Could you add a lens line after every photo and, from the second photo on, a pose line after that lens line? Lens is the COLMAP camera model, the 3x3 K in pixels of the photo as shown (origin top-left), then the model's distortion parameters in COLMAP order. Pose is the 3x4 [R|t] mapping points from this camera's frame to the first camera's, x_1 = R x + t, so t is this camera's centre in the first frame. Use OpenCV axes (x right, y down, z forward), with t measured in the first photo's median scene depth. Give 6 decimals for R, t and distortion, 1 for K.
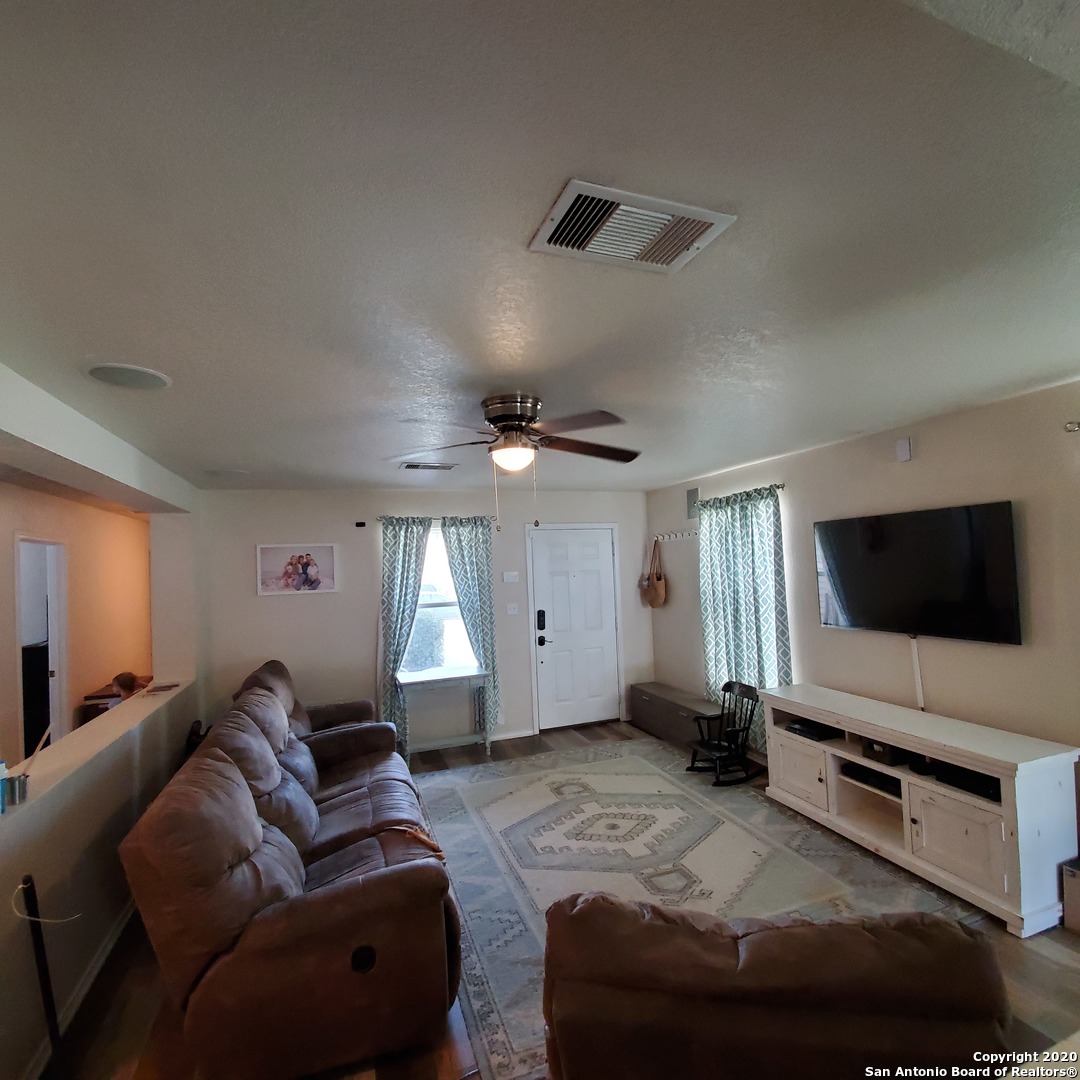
lens RADIAL K [[573.6, 0, 541.9], [0, 573.6, 541.6], [0, 0, 1]] dist [-0.001986, -0.000025]
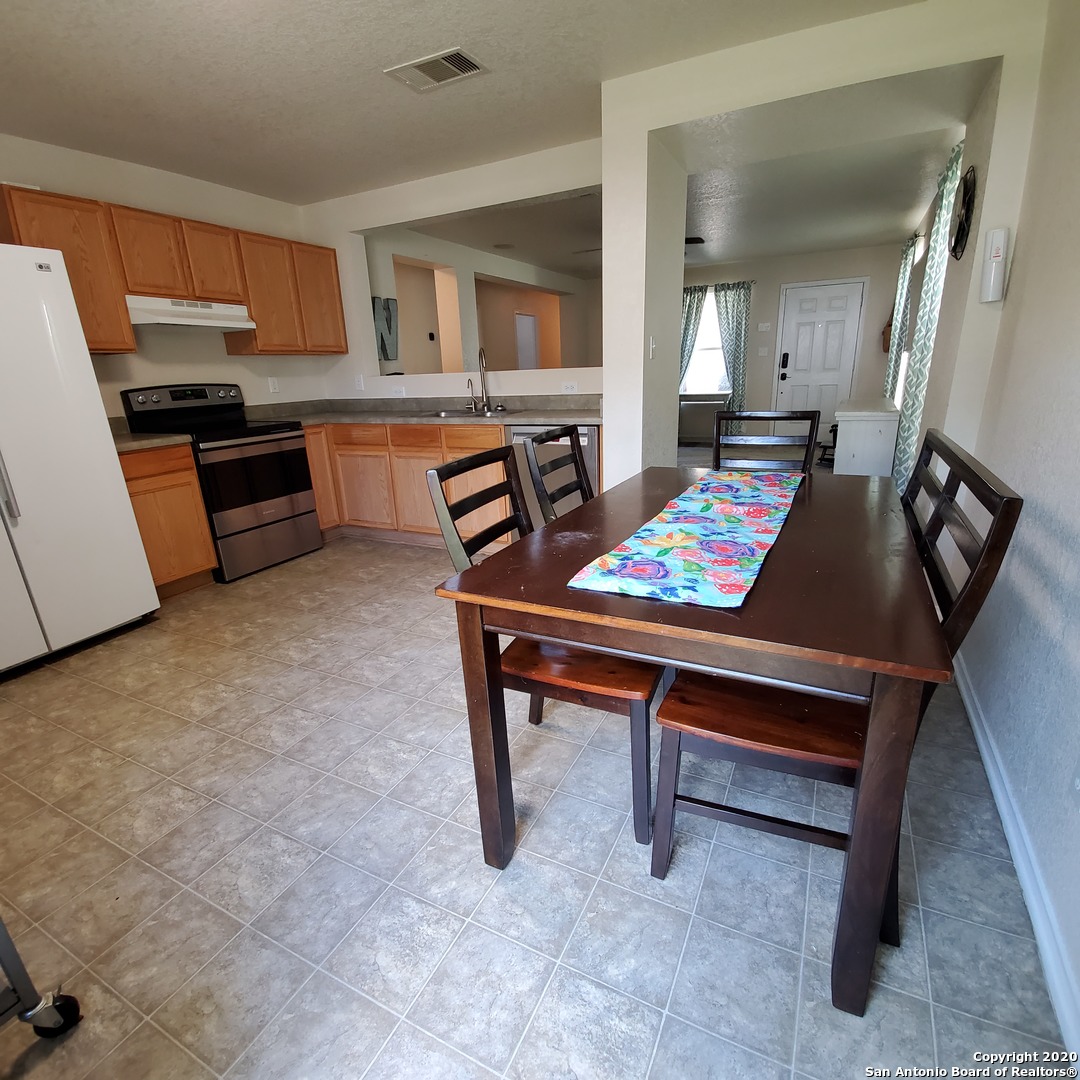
lens RADIAL K [[573.6, 0, 541.4], [0, 573.6, 541.7], [0, 0, 1]] dist [-0.001986, -0.000025]
pose [[0.677770, 0.229898, -0.698409, 0.662371], [0.042118, 0.936163, 0.349034, 0.040576], [0.734067, -0.265980, 0.624821, -0.388327]]
